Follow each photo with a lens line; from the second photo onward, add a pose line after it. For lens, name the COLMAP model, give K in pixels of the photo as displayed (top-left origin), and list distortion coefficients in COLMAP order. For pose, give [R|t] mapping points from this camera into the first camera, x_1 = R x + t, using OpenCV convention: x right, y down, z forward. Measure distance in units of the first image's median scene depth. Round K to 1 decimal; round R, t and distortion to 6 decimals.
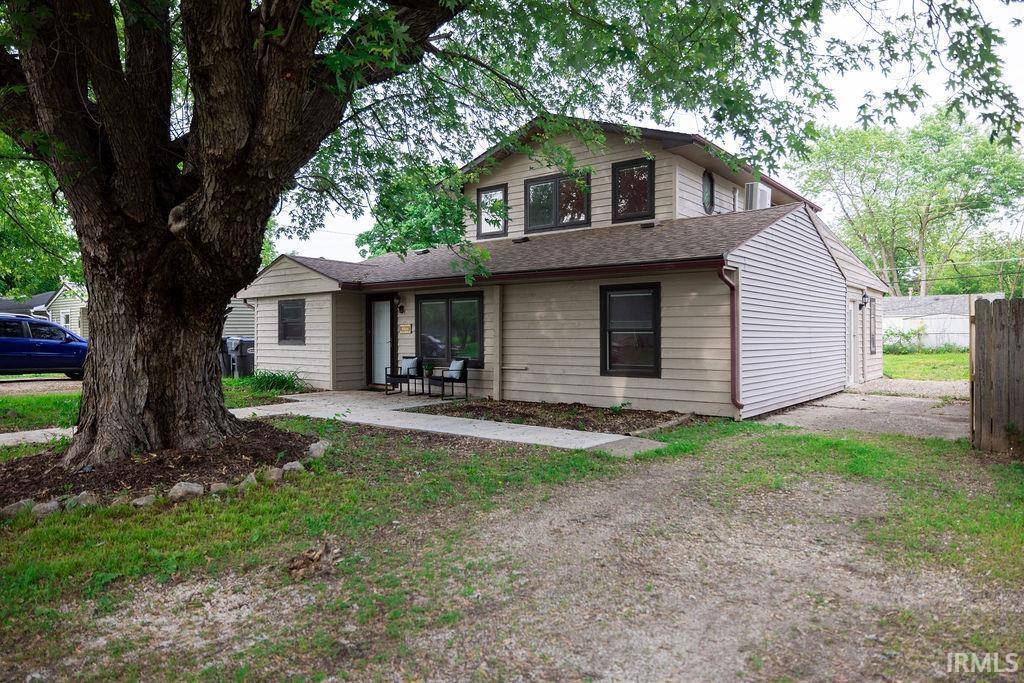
lens RADIAL K [[665.3, 0, 513.7], [0, 665.3, 340.4], [0, 0, 1]] dist [0.002395, -0.000108]
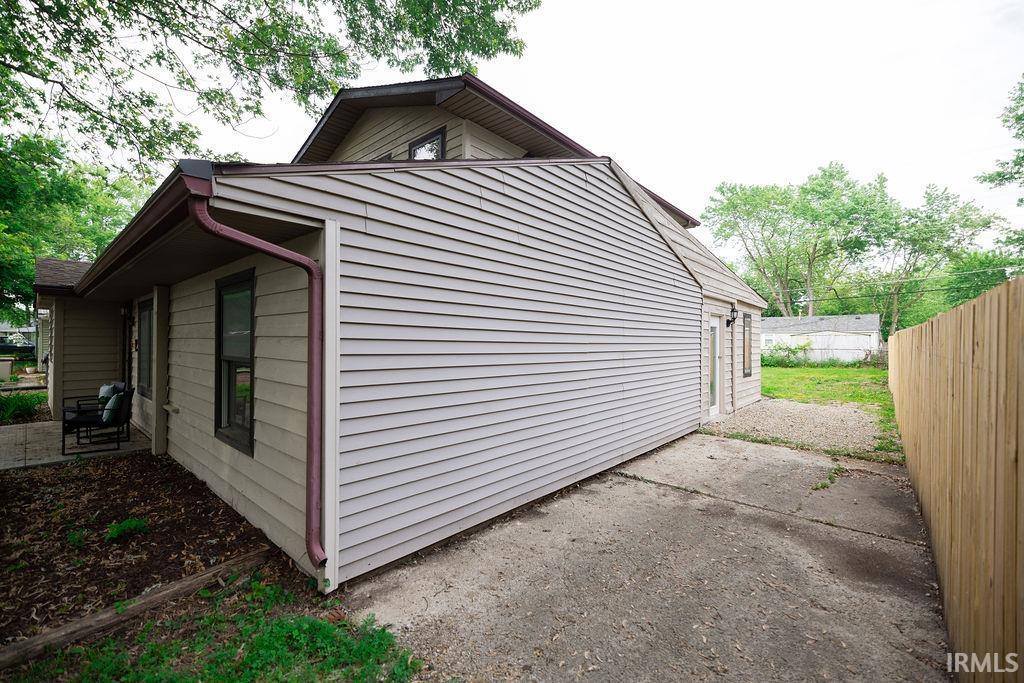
lens RADIAL K [[432.8, 0, 508.6], [0, 432.8, 341.2], [0, 0, 1]] dist [-0.002921, 0.001101]
pose [[0.998091, 0.010469, -0.060859, 0.089671], [-0.011005, 0.999903, -0.008482, -0.006402], [0.060764, 0.009136, 0.998110, 0.141211]]
